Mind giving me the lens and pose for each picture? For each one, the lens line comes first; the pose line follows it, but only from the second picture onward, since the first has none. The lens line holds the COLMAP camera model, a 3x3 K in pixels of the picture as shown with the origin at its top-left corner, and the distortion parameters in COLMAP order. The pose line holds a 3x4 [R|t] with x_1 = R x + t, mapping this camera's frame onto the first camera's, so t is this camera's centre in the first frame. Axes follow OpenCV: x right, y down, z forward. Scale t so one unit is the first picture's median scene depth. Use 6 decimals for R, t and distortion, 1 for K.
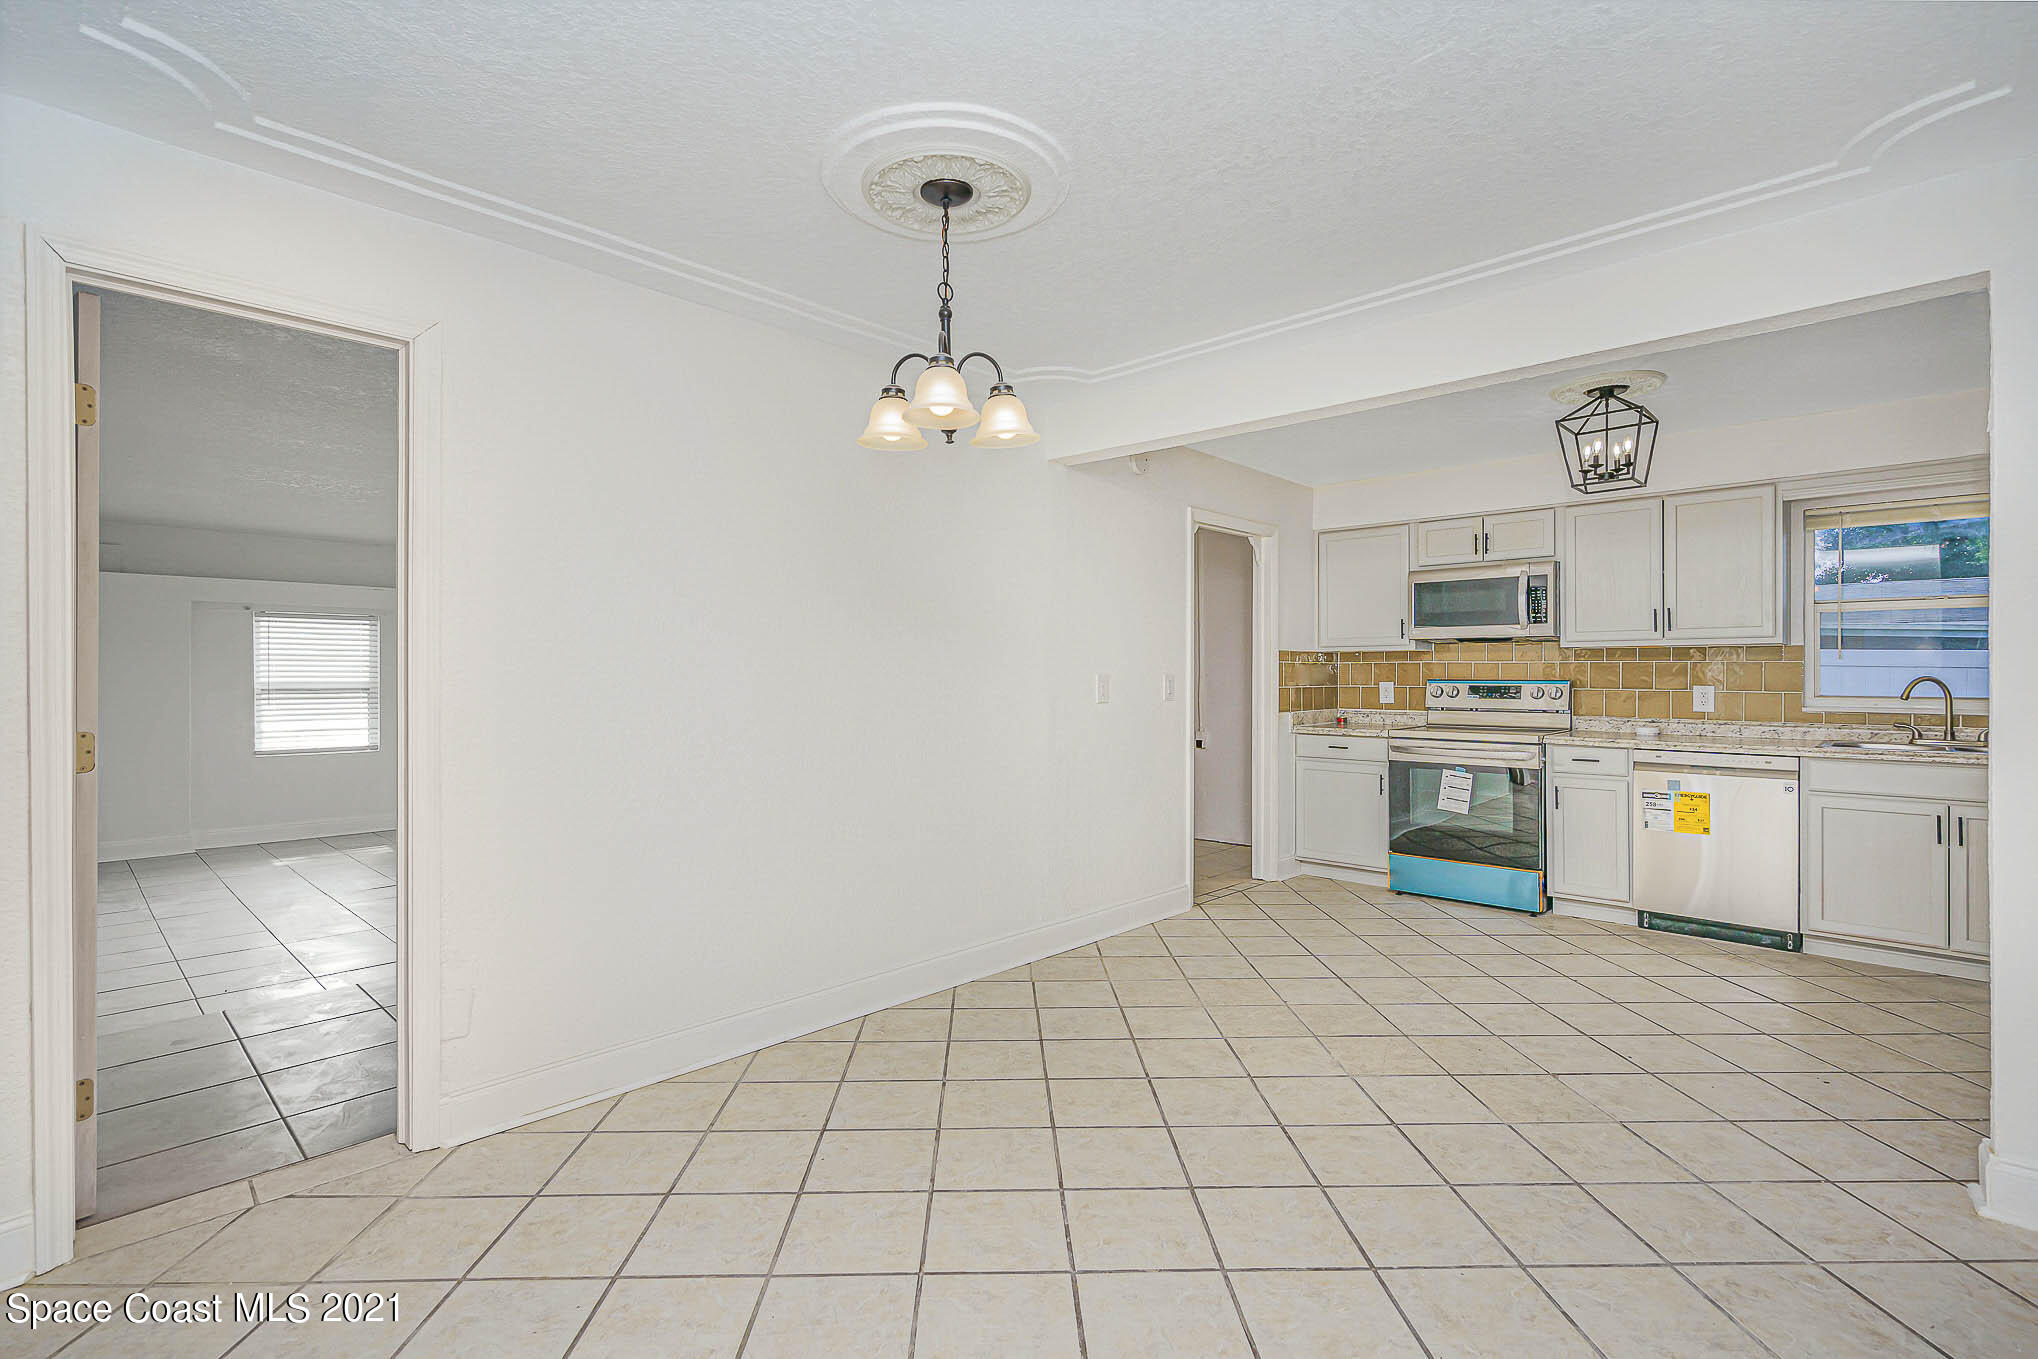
lens RADIAL K [[921.3, 0, 1021.5], [0, 921.3, 674.2], [0, 0, 1]] dist [0.002603, 0.000345]
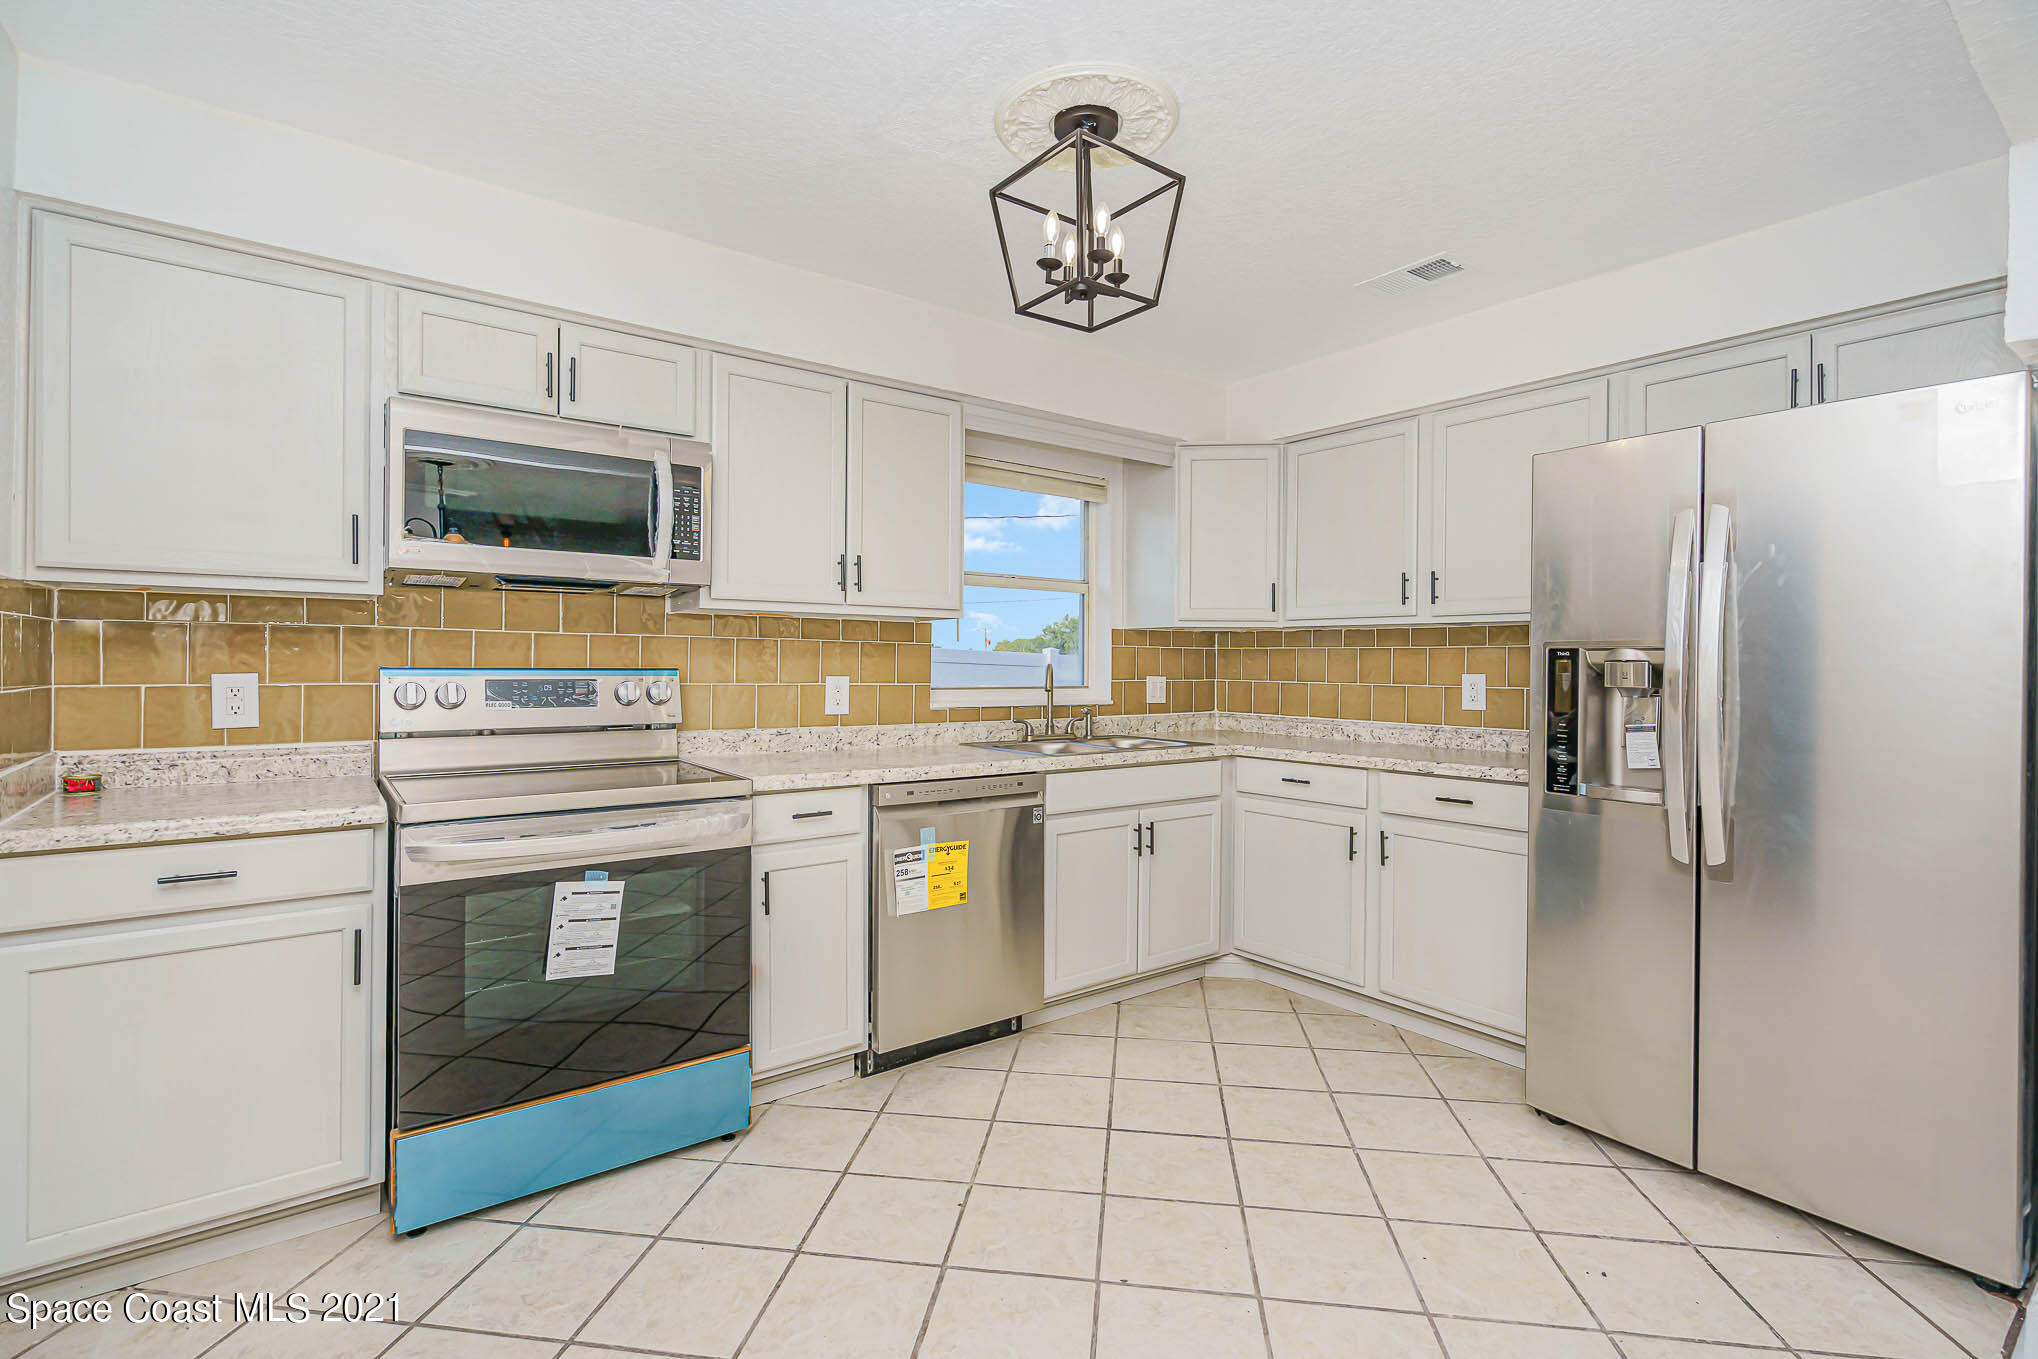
lens RADIAL K [[921.3, 0, 1007.9], [0, 921.3, 672.0], [0, 0, 1]] dist [0.002603, 0.000345]
pose [[0.182387, -0.004847, 0.983215, 0.080276], [-0.004011, 0.999976, 0.005674, 0.004354], [-0.983219, -0.004978, 0.182363, 0.690928]]
